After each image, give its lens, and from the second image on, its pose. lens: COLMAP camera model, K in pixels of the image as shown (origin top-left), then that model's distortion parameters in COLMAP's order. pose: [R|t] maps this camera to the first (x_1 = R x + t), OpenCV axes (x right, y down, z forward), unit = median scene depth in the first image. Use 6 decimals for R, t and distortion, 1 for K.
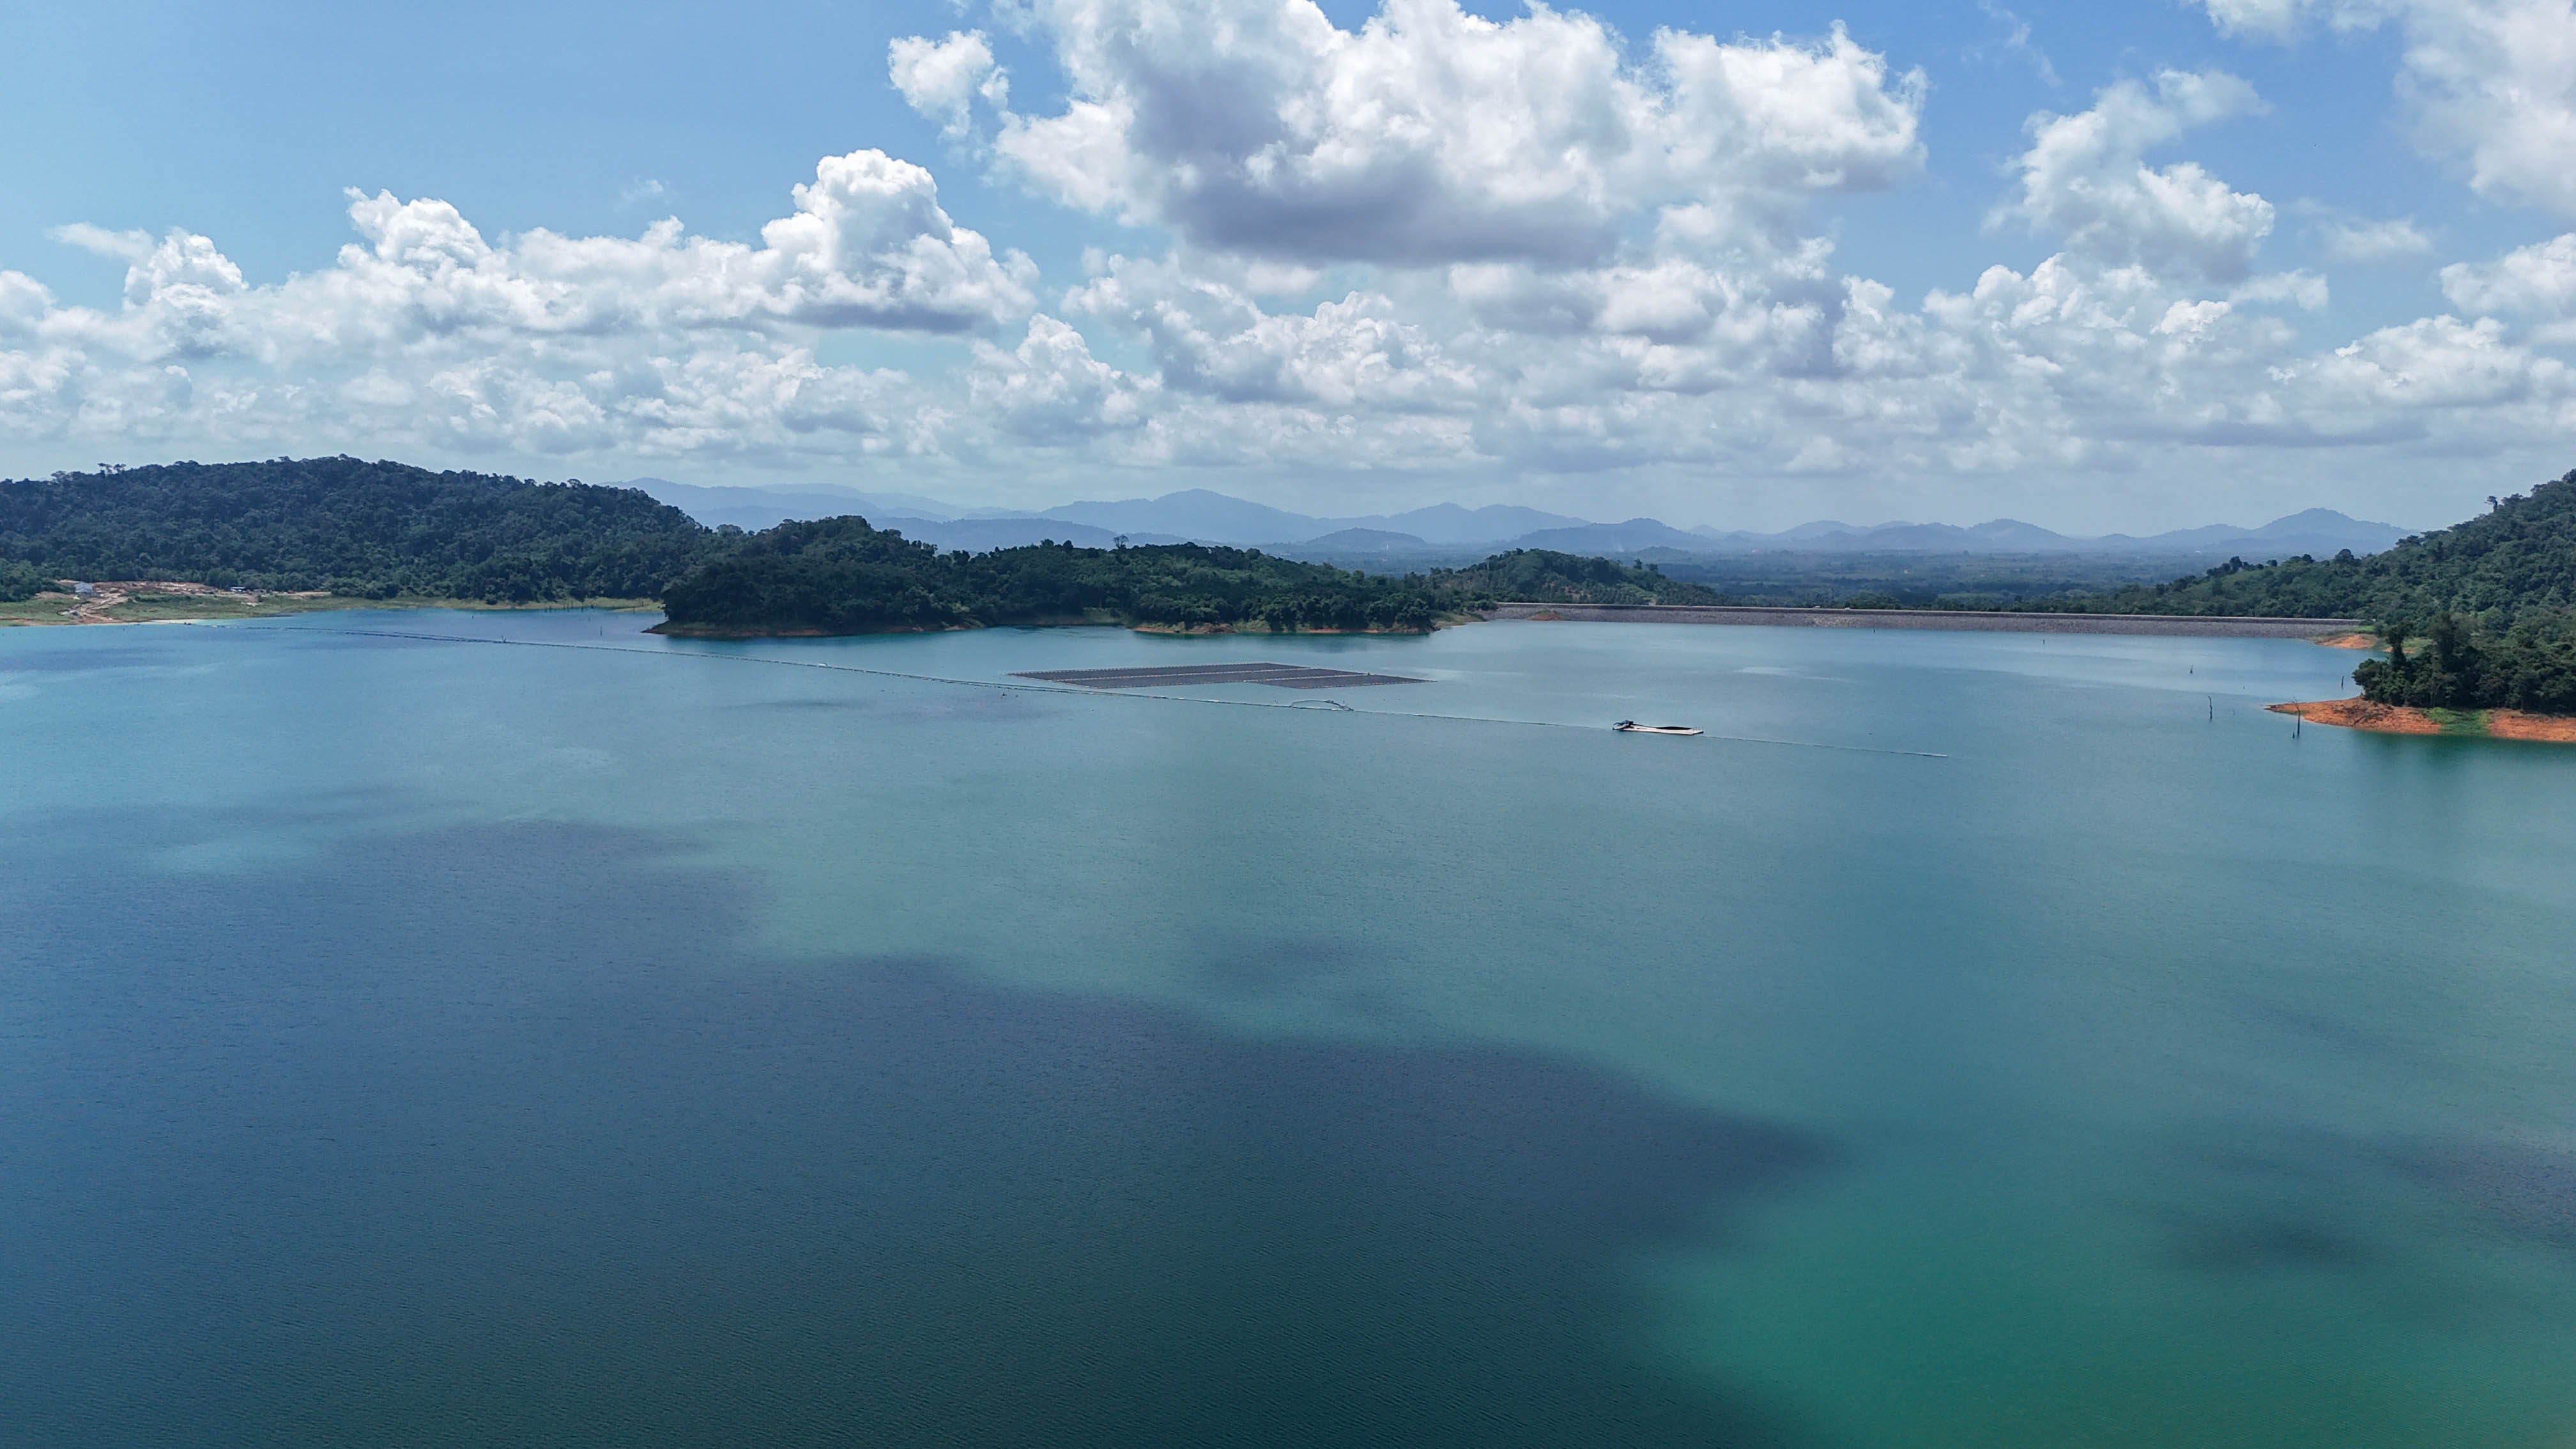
lens RADIAL K [[1900.5, 0, 1288.0], [0, 1900.5, 724.5], [0, 0, 1]] dist [0.081108, -0.083020]
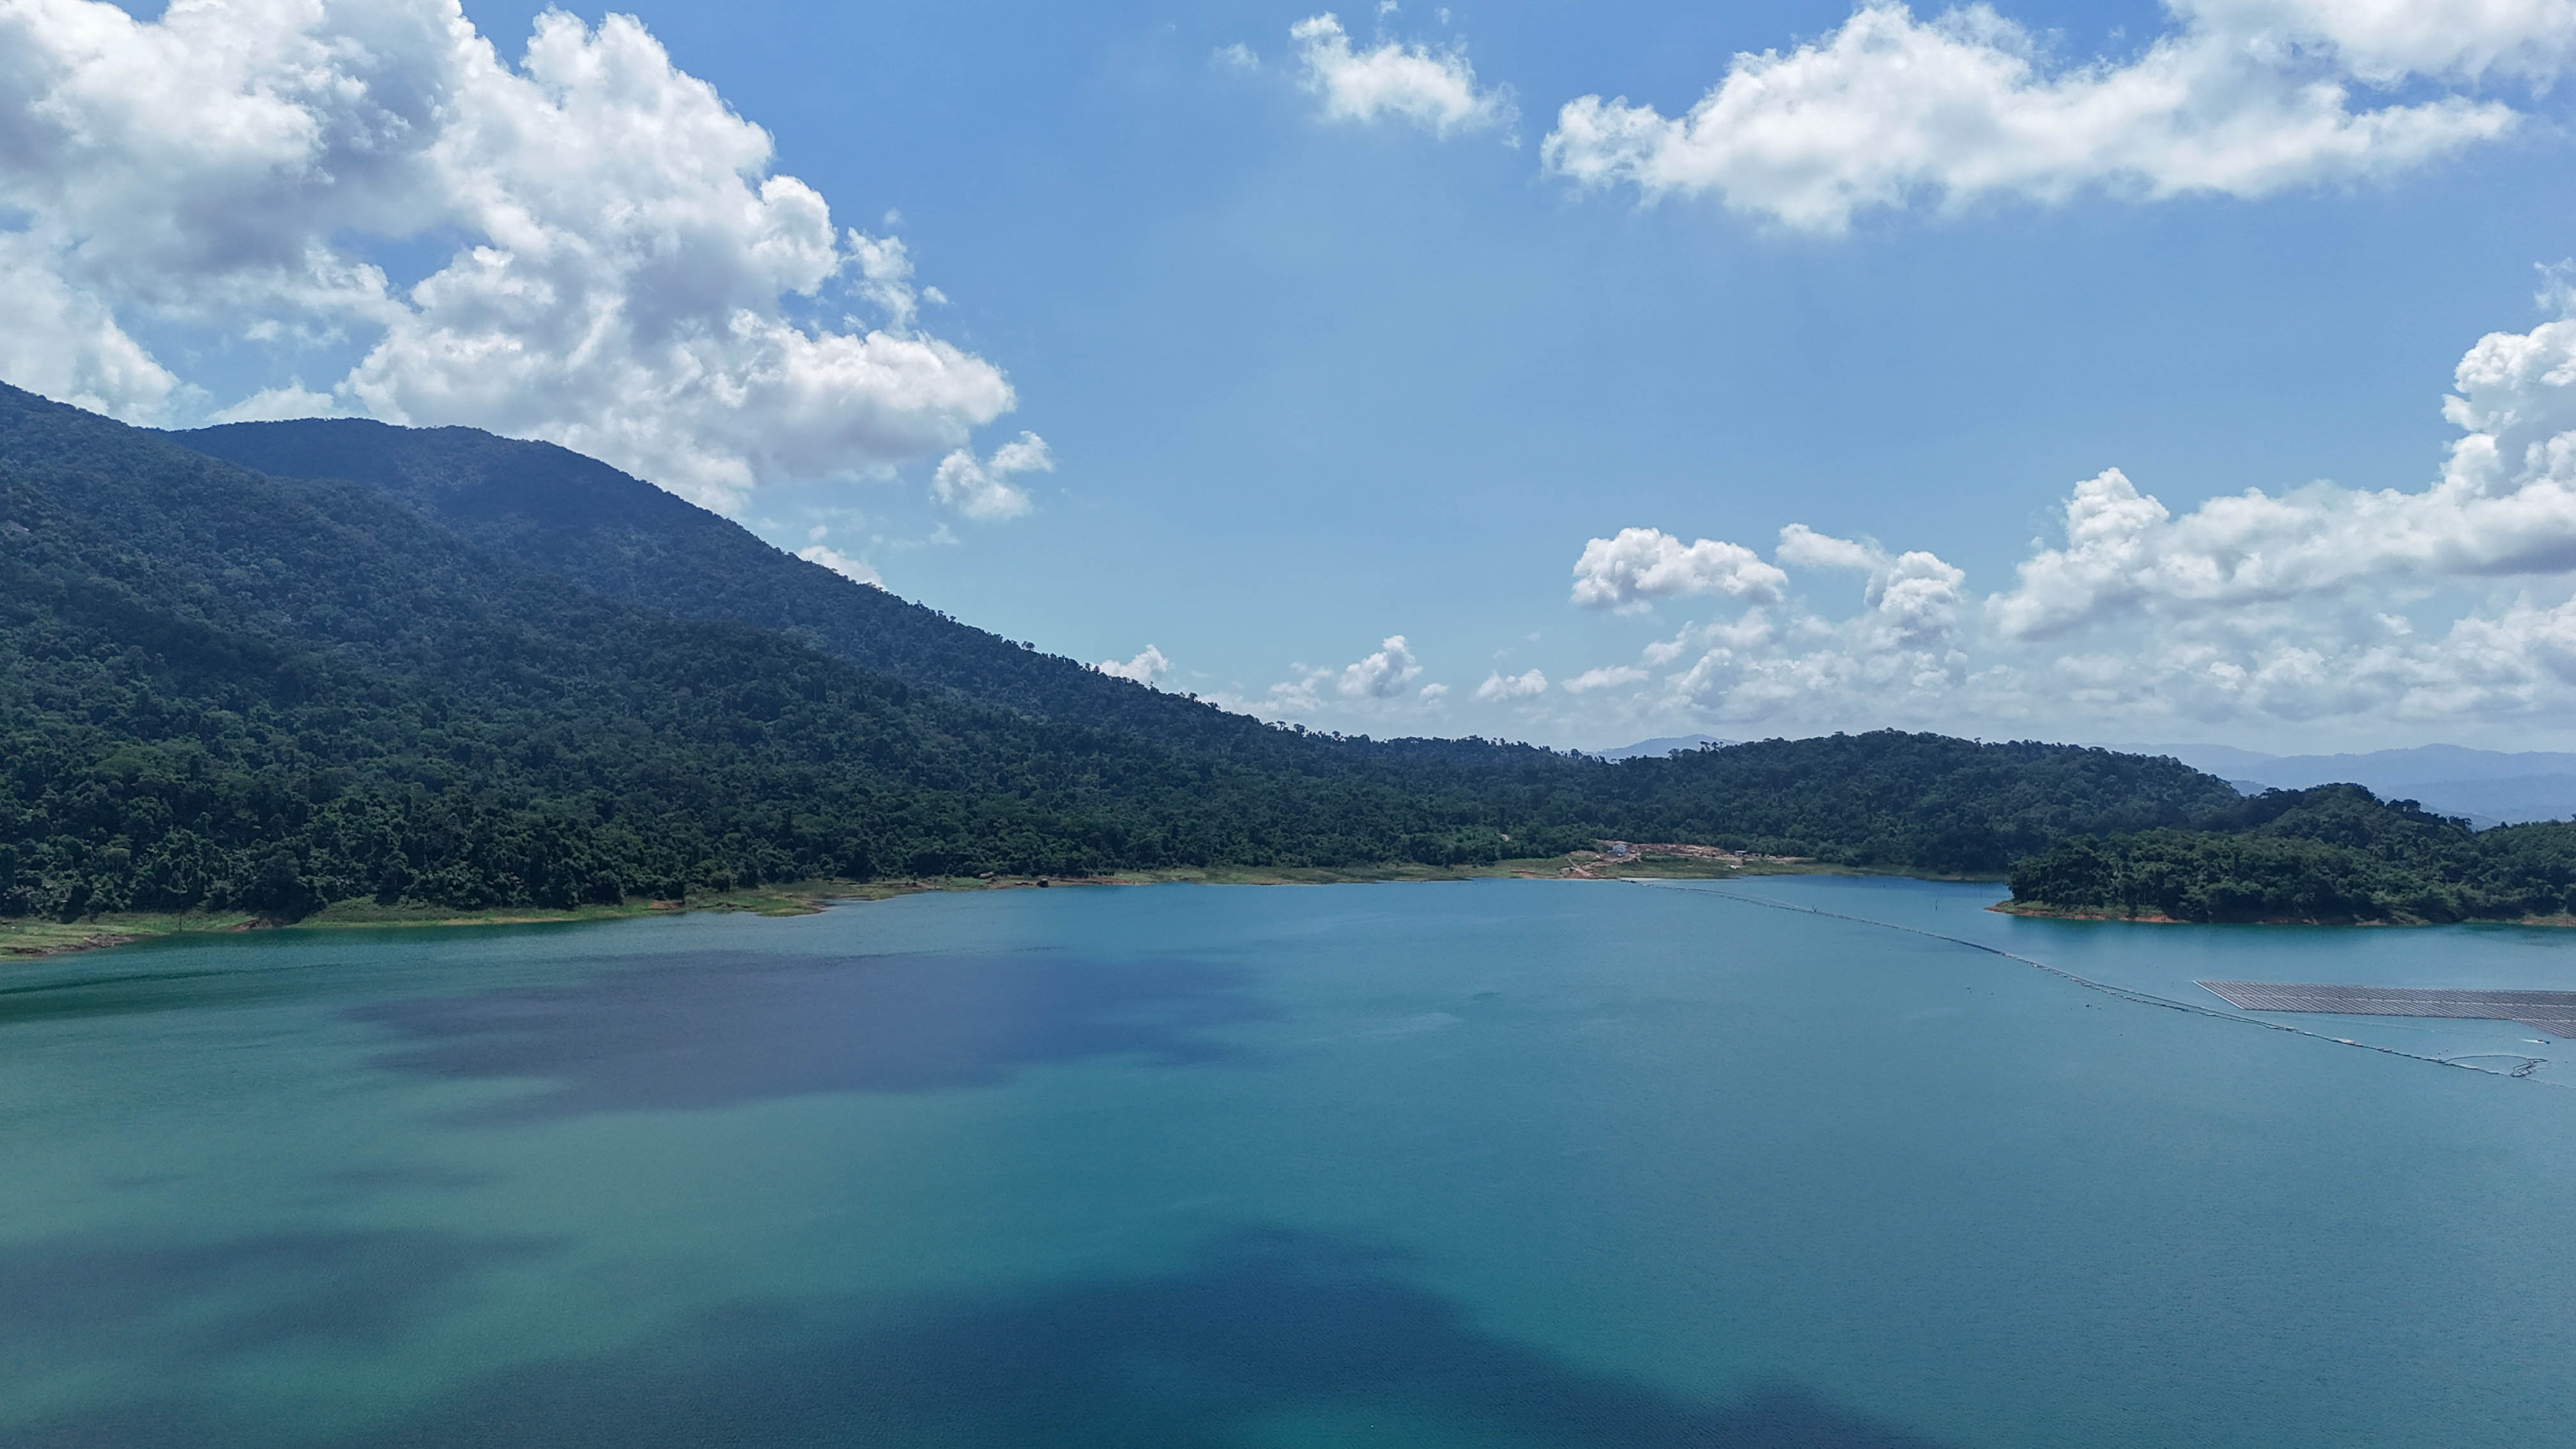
lens RADIAL K [[1900.5, 0, 1288.0], [0, 1900.5, 724.5], [0, 0, 1]] dist [0.081108, -0.083020]
pose [[0.642150, -0.026103, -0.766134, 0.115018], [-0.081064, 0.991504, -0.101728, -0.010479], [0.762281, 0.127431, 0.634578, 0.100719]]
